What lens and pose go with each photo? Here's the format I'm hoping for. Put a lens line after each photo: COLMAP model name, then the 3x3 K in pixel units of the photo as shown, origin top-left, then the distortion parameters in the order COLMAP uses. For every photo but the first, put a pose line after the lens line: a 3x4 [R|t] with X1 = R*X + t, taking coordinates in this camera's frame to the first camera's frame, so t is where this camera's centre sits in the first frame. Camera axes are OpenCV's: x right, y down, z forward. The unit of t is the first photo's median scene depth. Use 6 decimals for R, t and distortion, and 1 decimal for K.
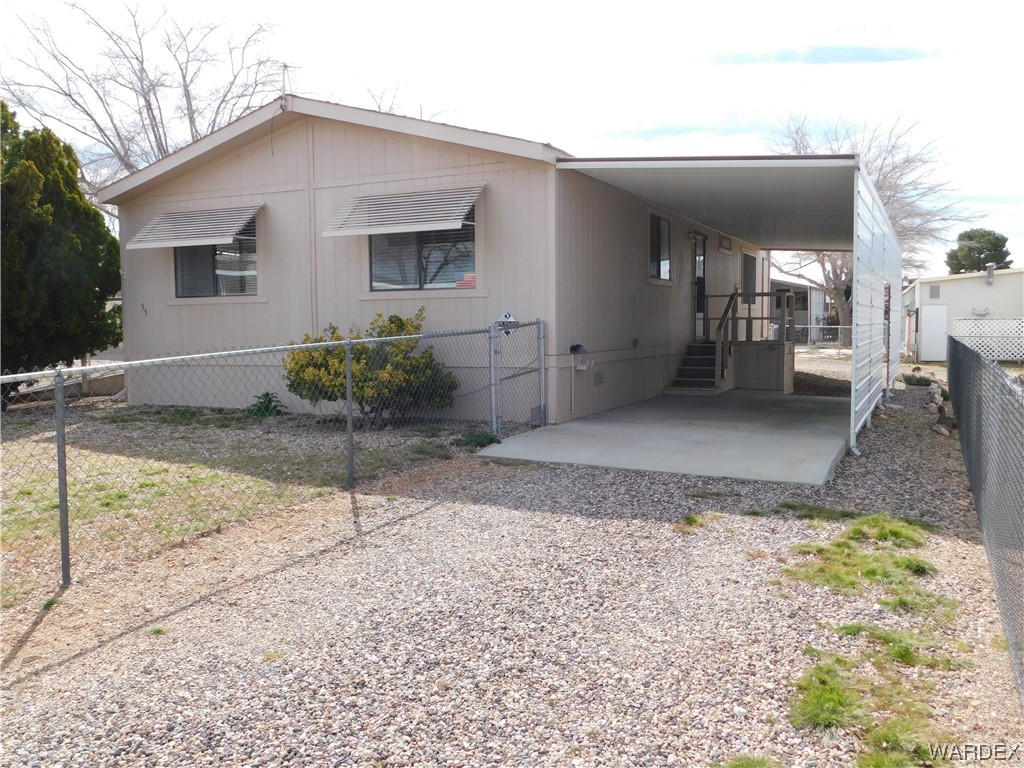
lens RADIAL K [[908.0, 0, 512.0], [0, 908.0, 384.0], [0, 0, 1]] dist [0.004783, -0.001472]
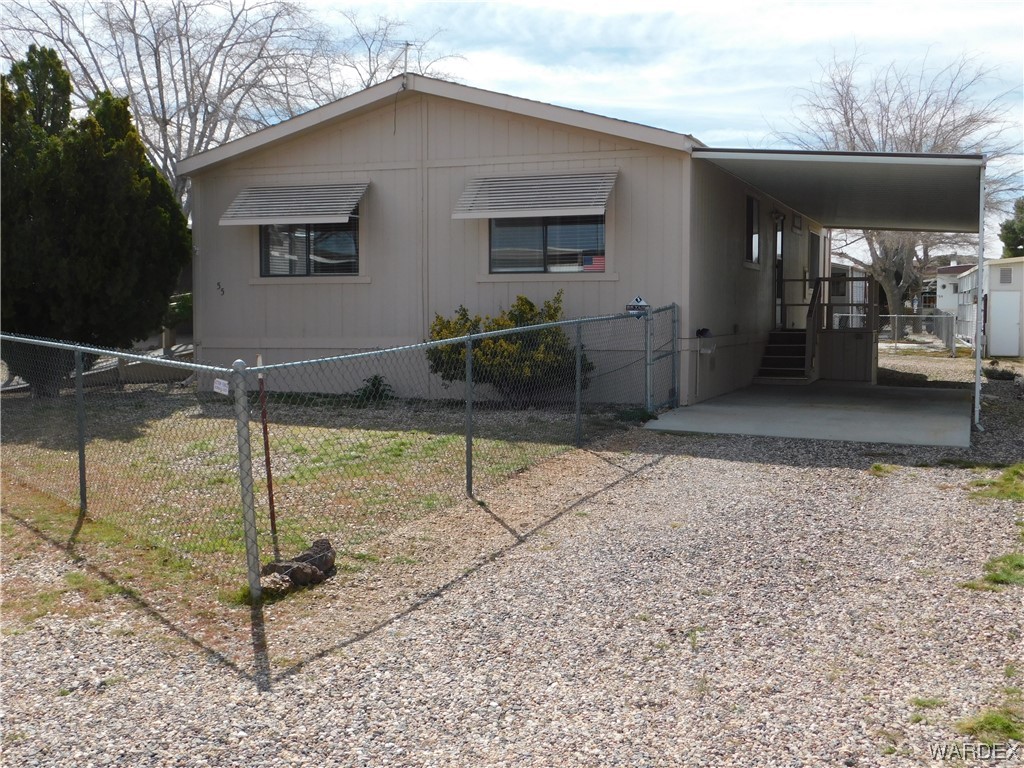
lens RADIAL K [[1272.1, 0, 512.0], [0, 1272.1, 384.0], [0, 0, 1]] dist [0.038060, 0.041379]
pose [[0.995779, 0.003724, 0.091709, -0.252711], [-0.002884, 0.999953, -0.009287, 0.030380], [-0.091740, 0.008983, 0.995743, -0.372789]]
